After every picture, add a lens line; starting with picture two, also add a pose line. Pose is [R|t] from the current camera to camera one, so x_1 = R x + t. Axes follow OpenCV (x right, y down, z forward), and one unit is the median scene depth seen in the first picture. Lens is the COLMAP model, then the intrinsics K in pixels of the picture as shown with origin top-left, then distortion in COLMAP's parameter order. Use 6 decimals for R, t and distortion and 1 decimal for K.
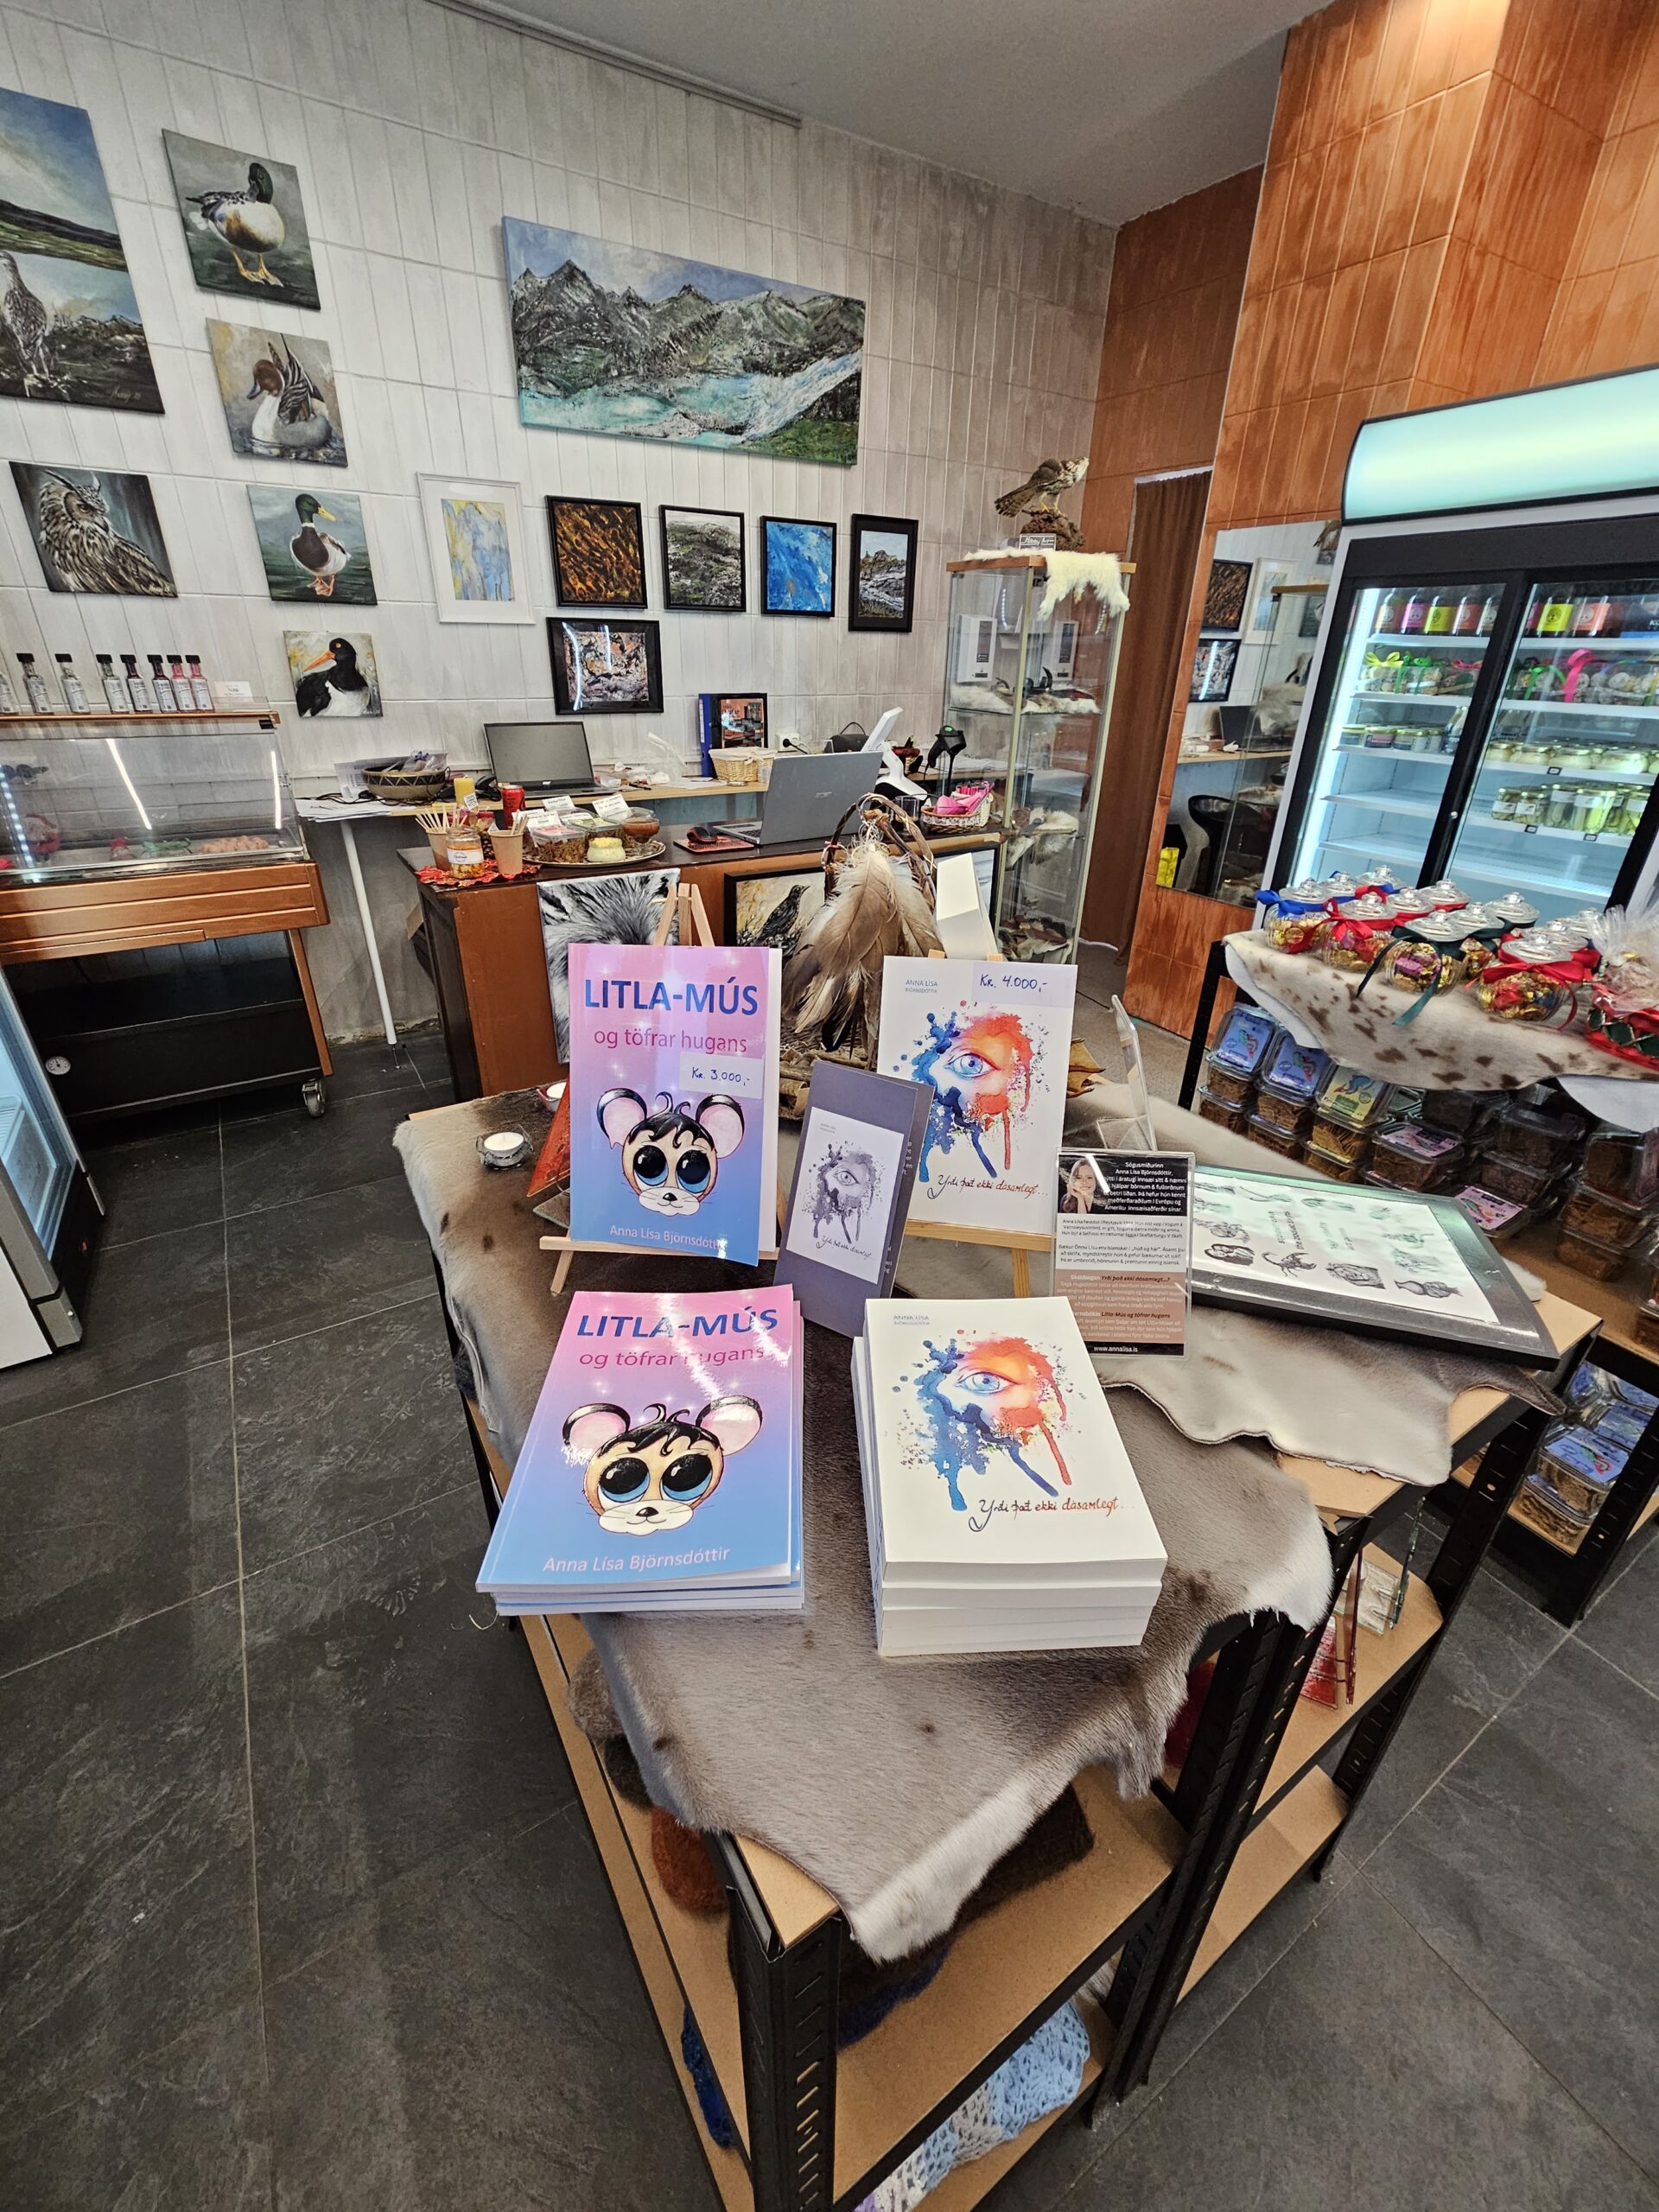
lens RADIAL K [[913.9, 0, 833.5], [0, 913.9, 1083.5], [0, 0, 1]] dist [-0.004686, 0.004255]
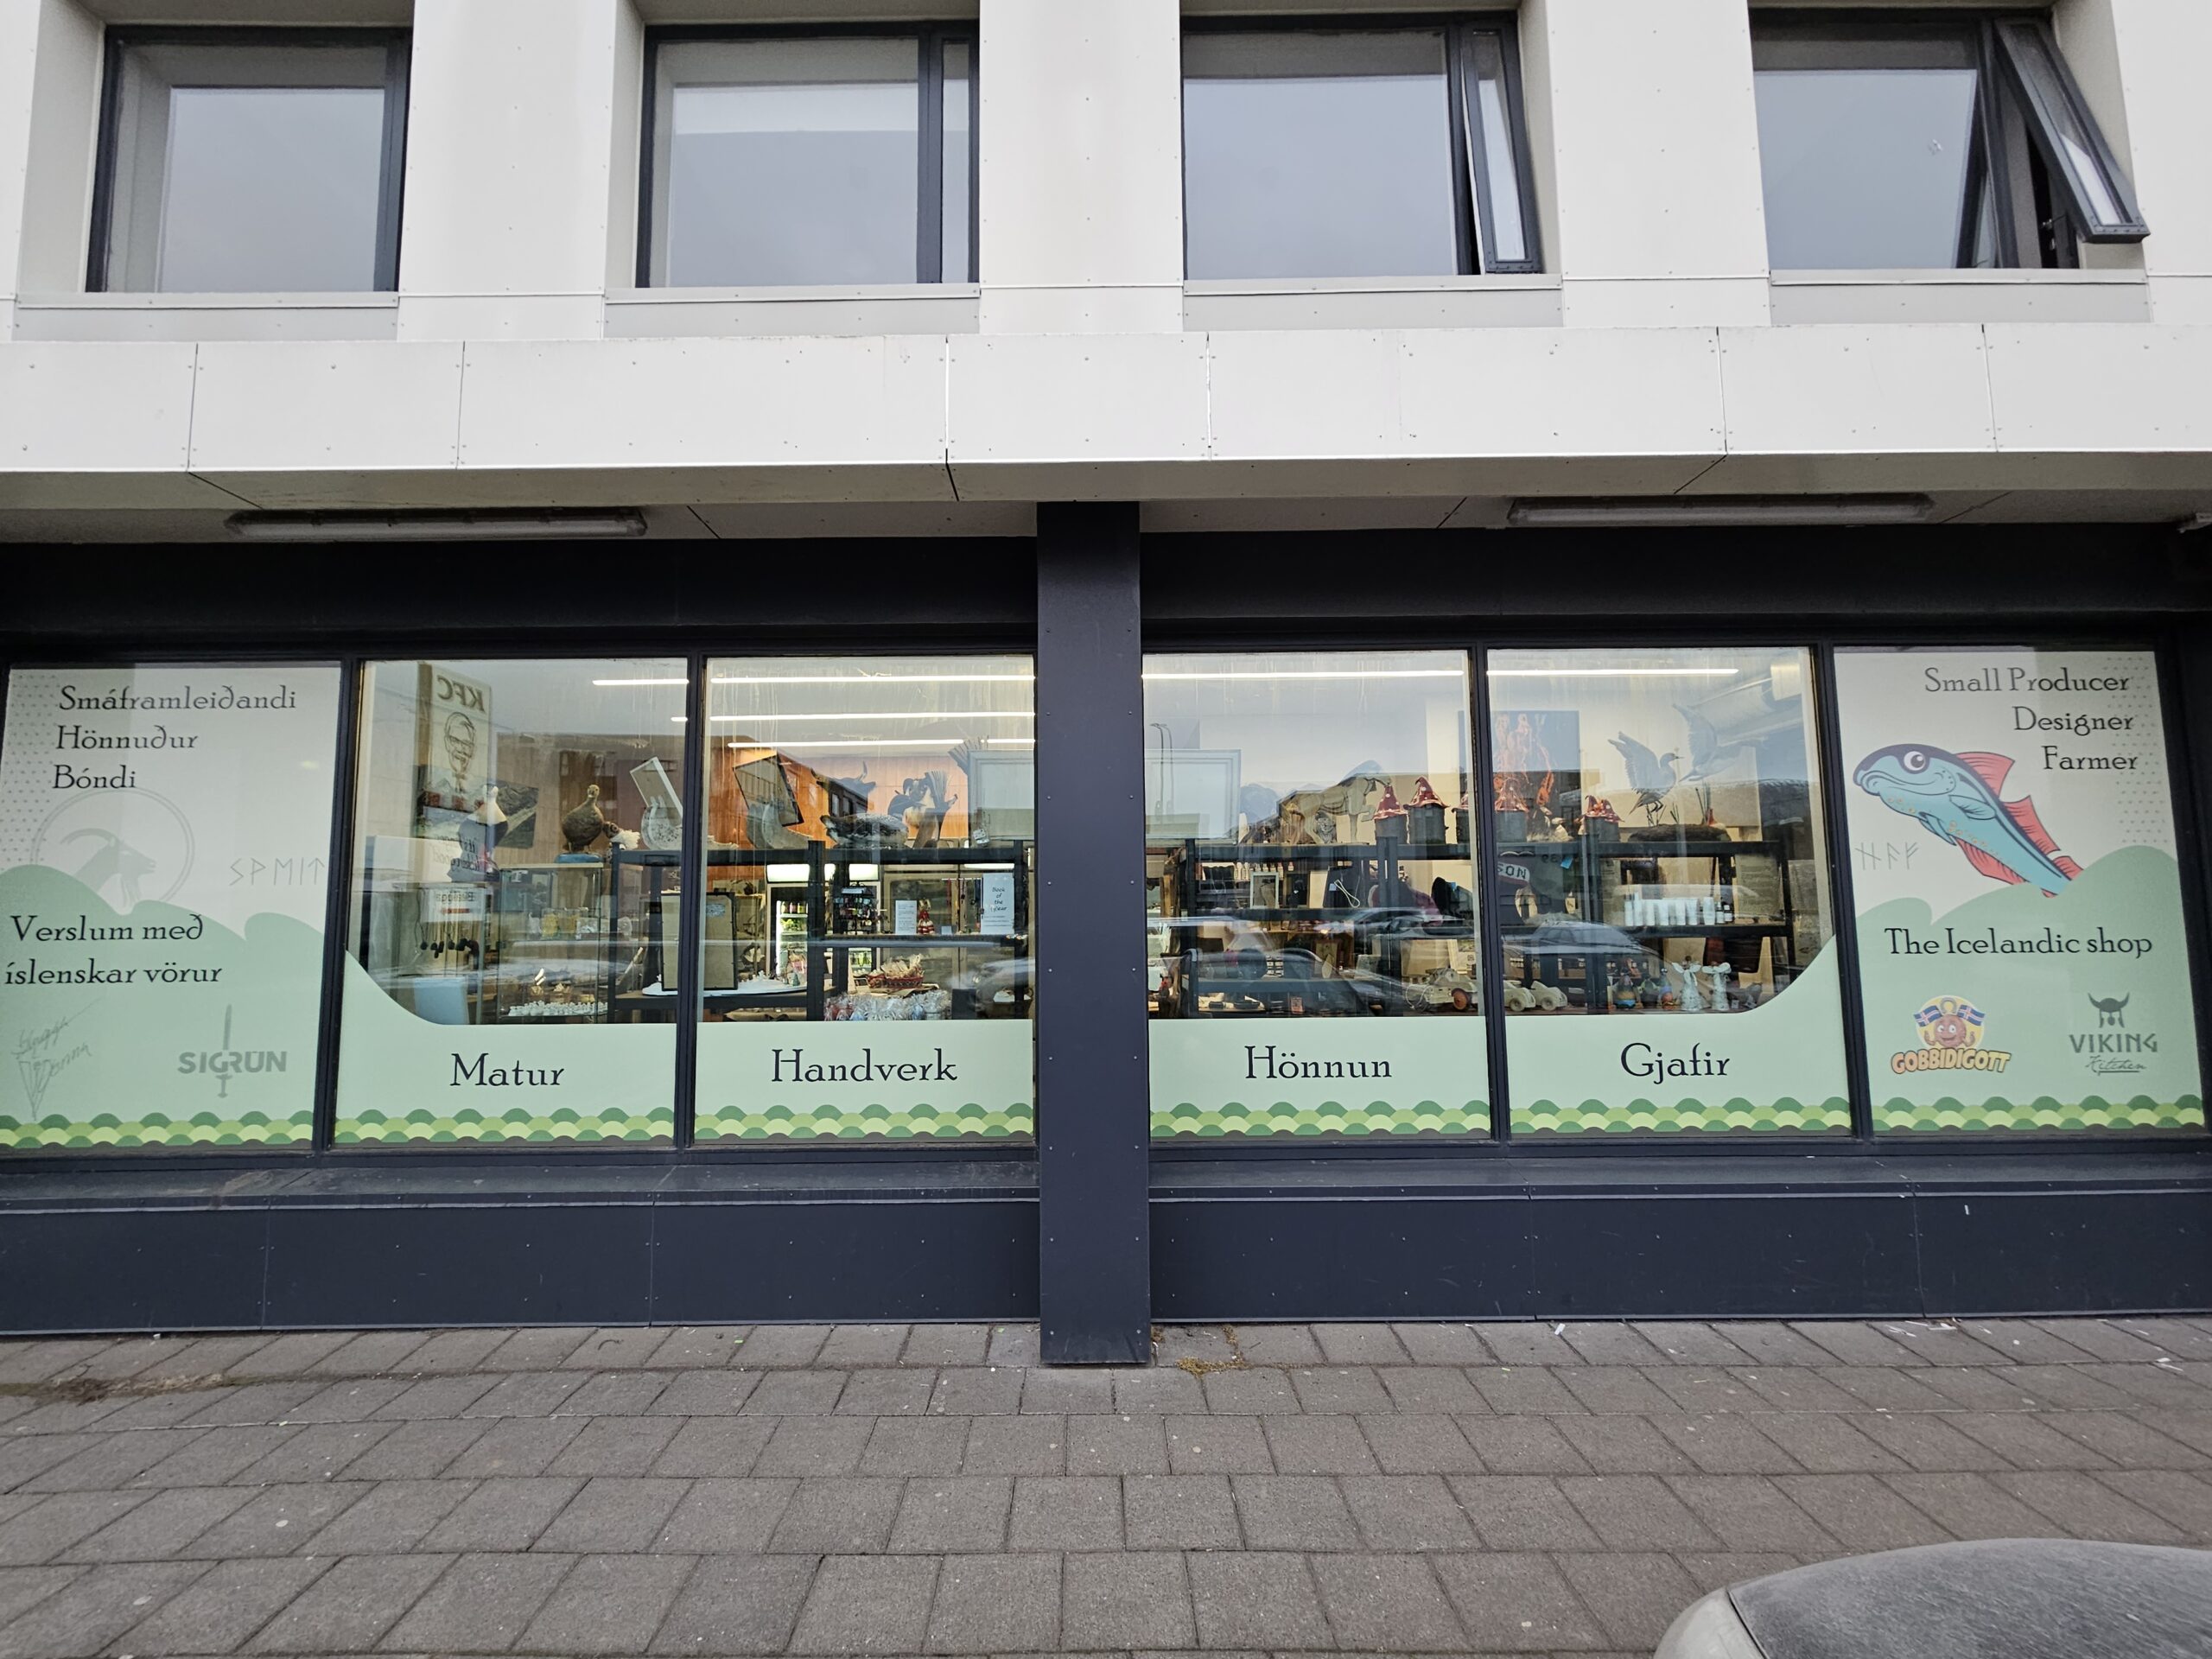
lens RADIAL K [[913.9, 0, 1089.2], [0, 913.9, 832.4], [0, 0, 1]] dist [-0.004686, 0.004255]
pose [[0.538582, 0.049775, 0.841102, -1.409393], [0.389102, 0.870741, -0.300683, 0.572192], [-0.747348, 0.489217, 0.449598, -1.242527]]
